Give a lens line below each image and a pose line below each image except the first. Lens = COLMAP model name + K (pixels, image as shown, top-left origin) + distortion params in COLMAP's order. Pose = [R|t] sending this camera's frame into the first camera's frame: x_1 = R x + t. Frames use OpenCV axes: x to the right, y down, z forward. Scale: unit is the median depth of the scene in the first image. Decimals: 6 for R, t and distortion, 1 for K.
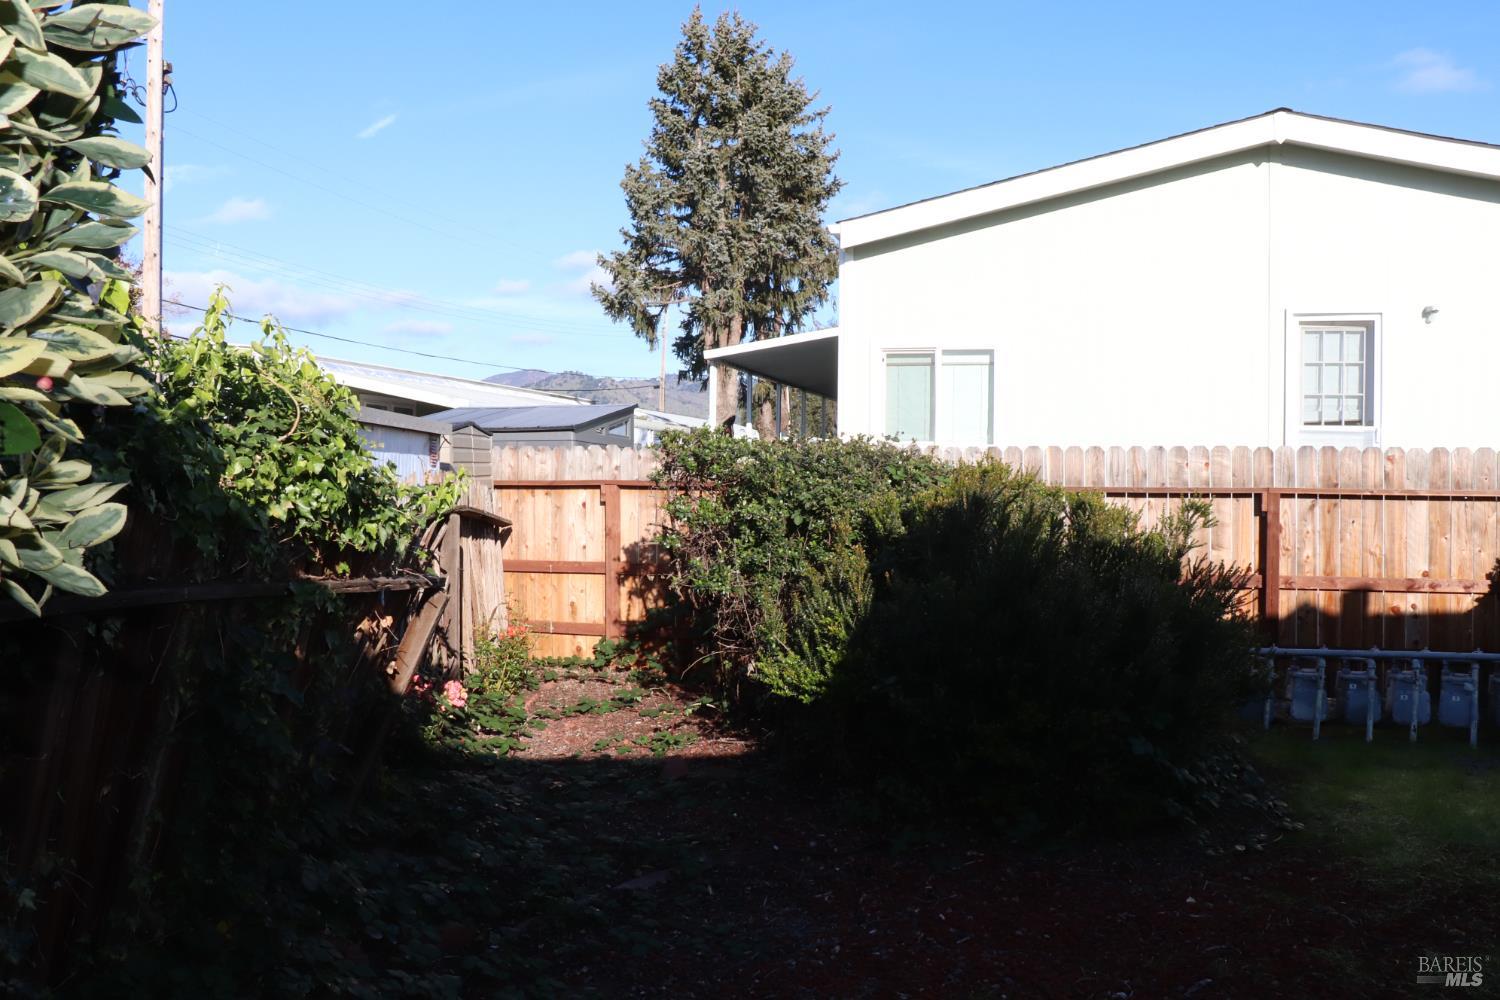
lens RADIAL K [[1259.9, 0, 750.7], [0, 1259.9, 479.5], [0, 0, 1]] dist [-0.238040, 0.534225]
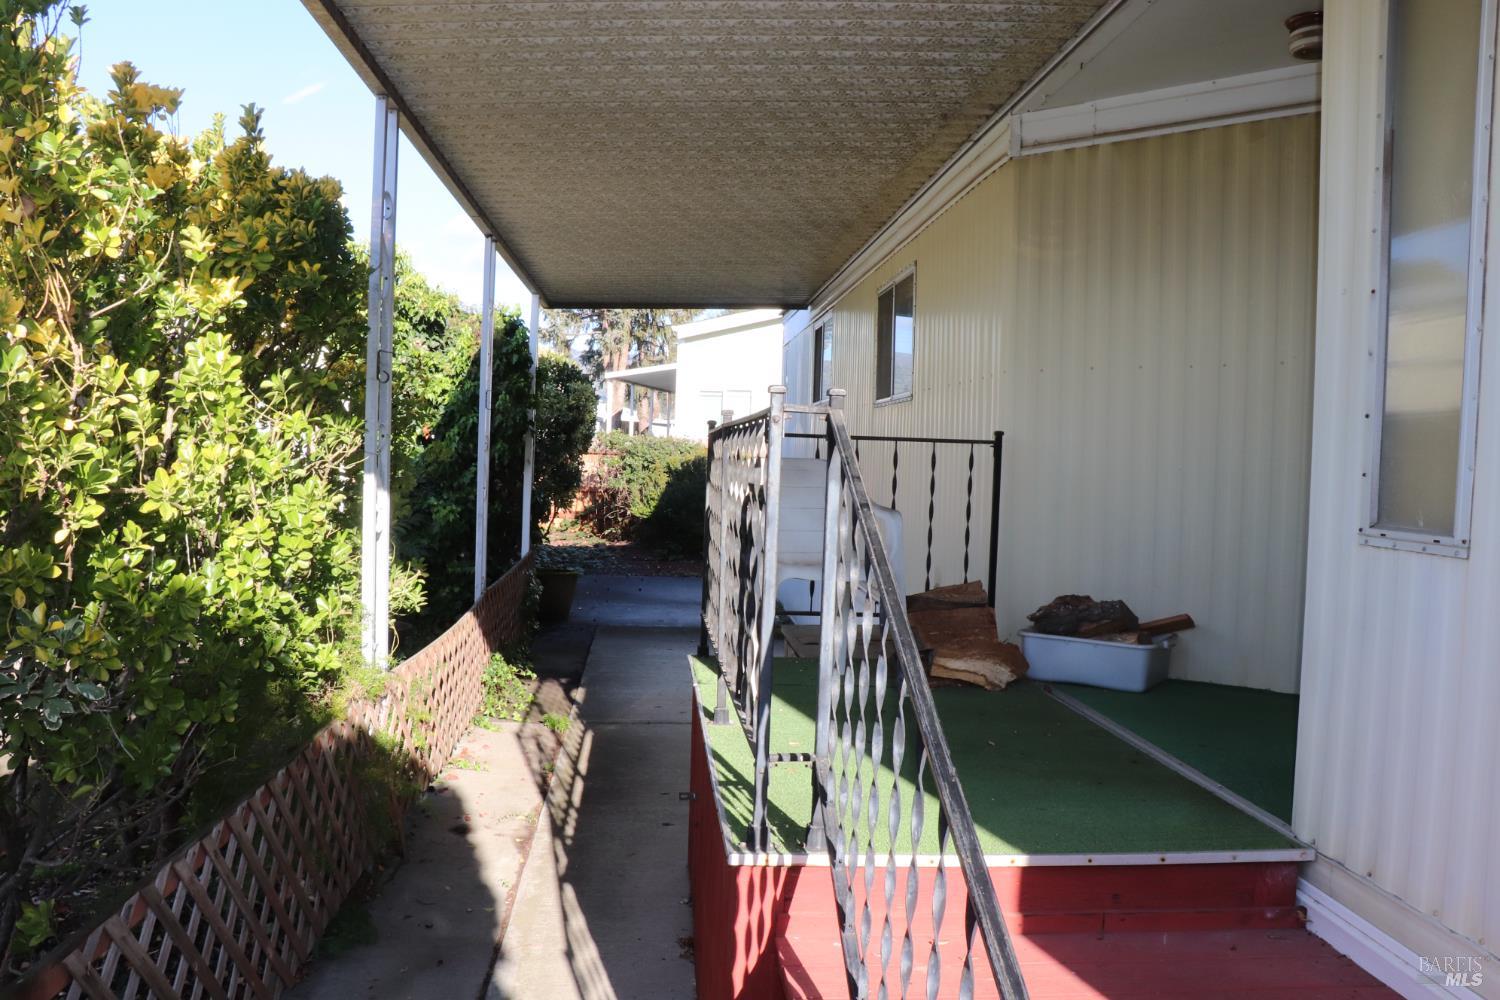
lens RADIAL K [[1259.9, 0, 750.7], [0, 1259.9, 479.5], [0, 0, 1]] dist [-0.238040, 0.534225]
pose [[0.995526, 0.019777, 0.092393, 0.010236], [-0.021644, 0.999580, 0.019250, 0.004347], [-0.091974, -0.021164, 0.995536, -1.815364]]
